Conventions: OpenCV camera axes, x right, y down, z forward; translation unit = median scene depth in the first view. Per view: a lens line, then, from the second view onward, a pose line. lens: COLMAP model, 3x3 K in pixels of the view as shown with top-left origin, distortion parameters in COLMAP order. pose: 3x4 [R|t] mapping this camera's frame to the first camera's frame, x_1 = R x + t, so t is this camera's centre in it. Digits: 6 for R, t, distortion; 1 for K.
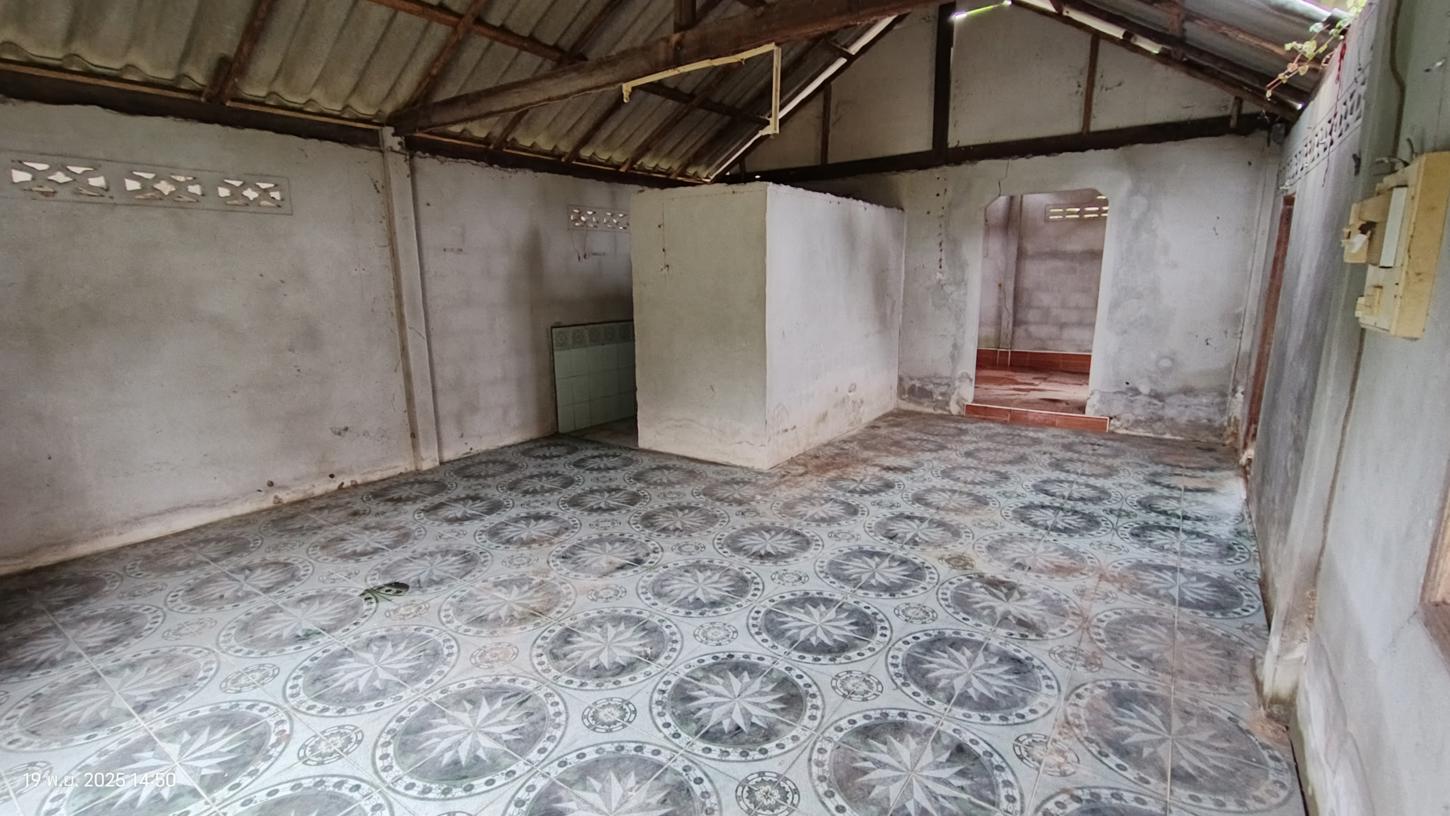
lens RADIAL K [[664.2, 0, 714.7], [0, 664.2, 415.9], [0, 0, 1]] dist [-0.029443, 0.014326]
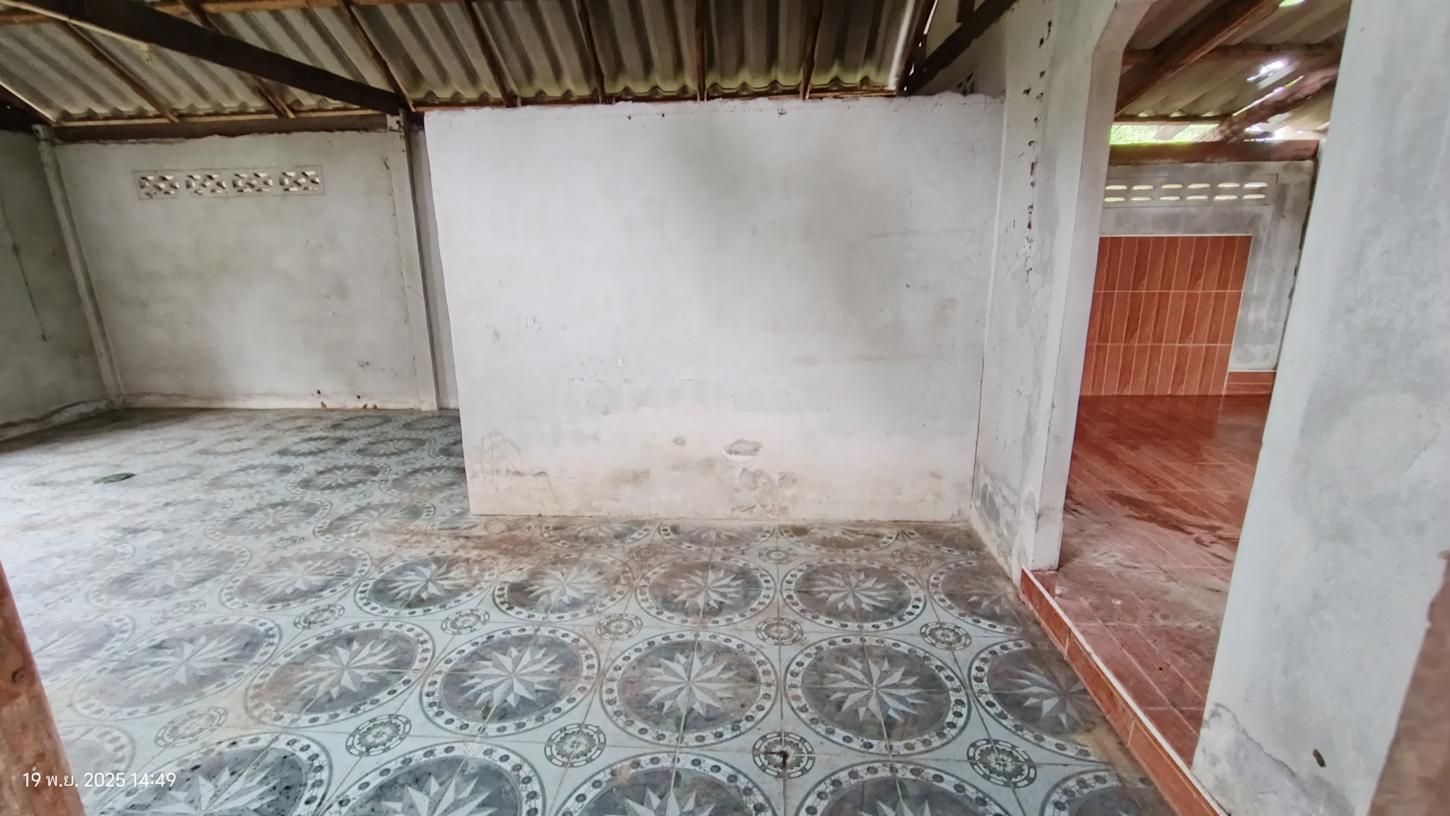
lens RADIAL K [[664.2, 0, 713.9], [0, 664.2, 414.9], [0, 0, 1]] dist [-0.029443, 0.014326]
pose [[0.513311, 0.230779, -0.826591, 0.850864], [-0.168329, 0.971531, 0.166713, -0.206488], [0.841533, 0.053563, 0.537544, 0.880070]]
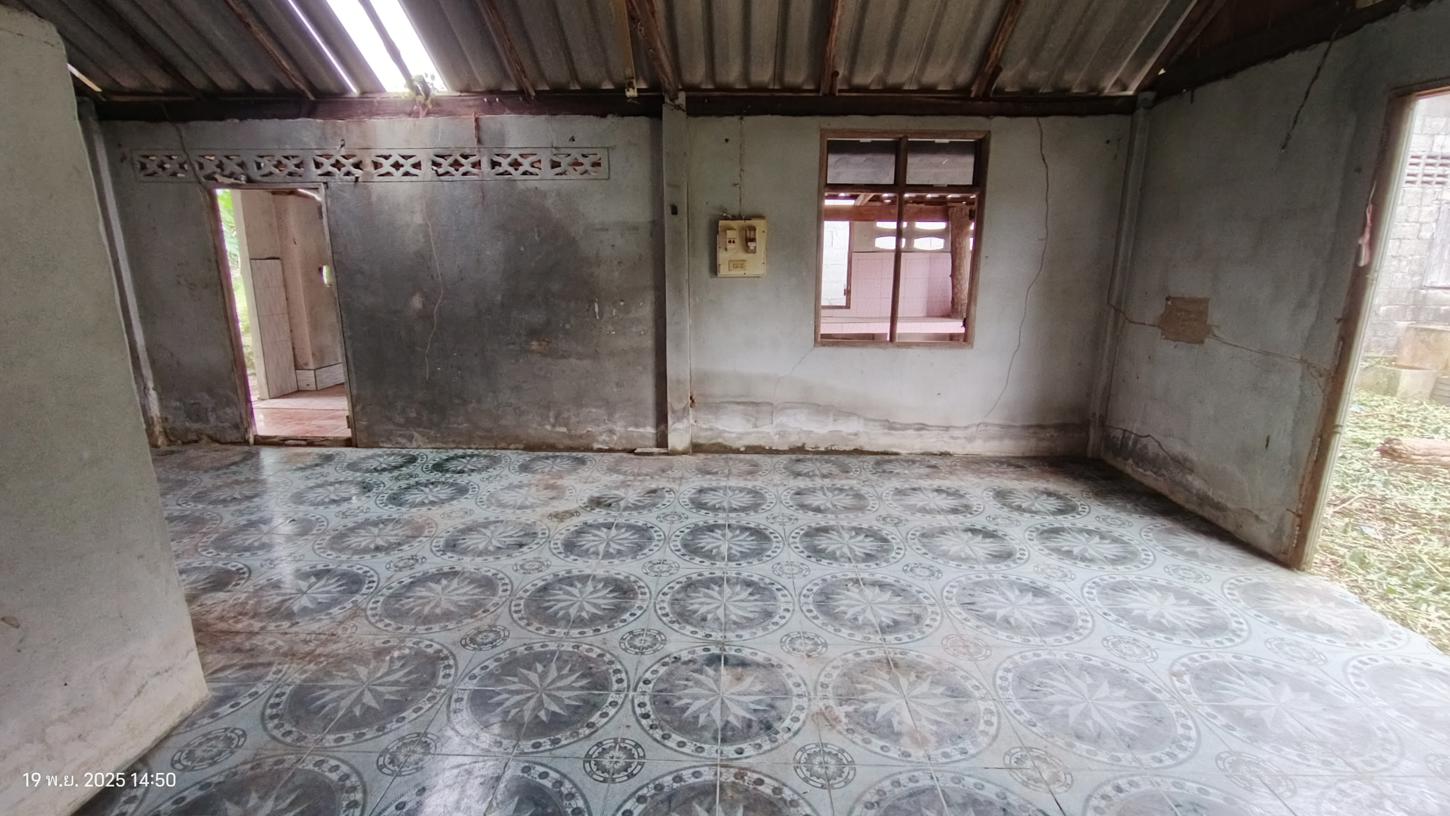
lens RADIAL K [[664.2, 0, 714.6], [0, 664.2, 414.8], [0, 0, 1]] dist [-0.029443, 0.014326]
pose [[-0.554678, -0.188732, 0.810378, -0.477484], [0.182228, 0.922738, 0.339629, -0.198664], [-0.811865, 0.336058, -0.477430, 0.923977]]
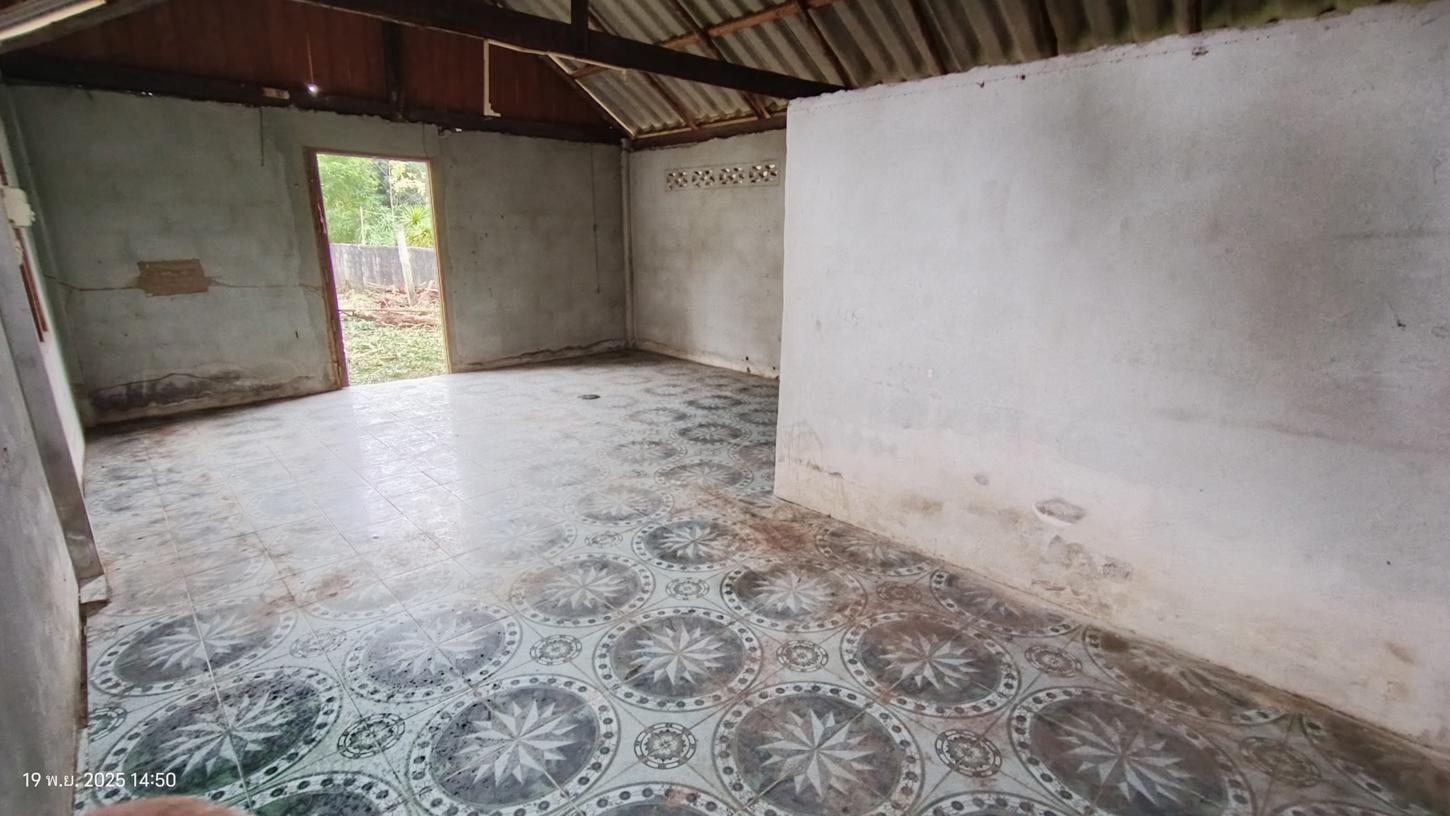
lens RADIAL K [[664.2, 0, 715.6], [0, 664.2, 413.6], [0, 0, 1]] dist [-0.029443, 0.014326]
pose [[-0.200631, 0.273108, -0.940829, 0.828292], [-0.209201, 0.926260, 0.313491, -0.242683], [0.957069, 0.259719, -0.128702, 1.075740]]
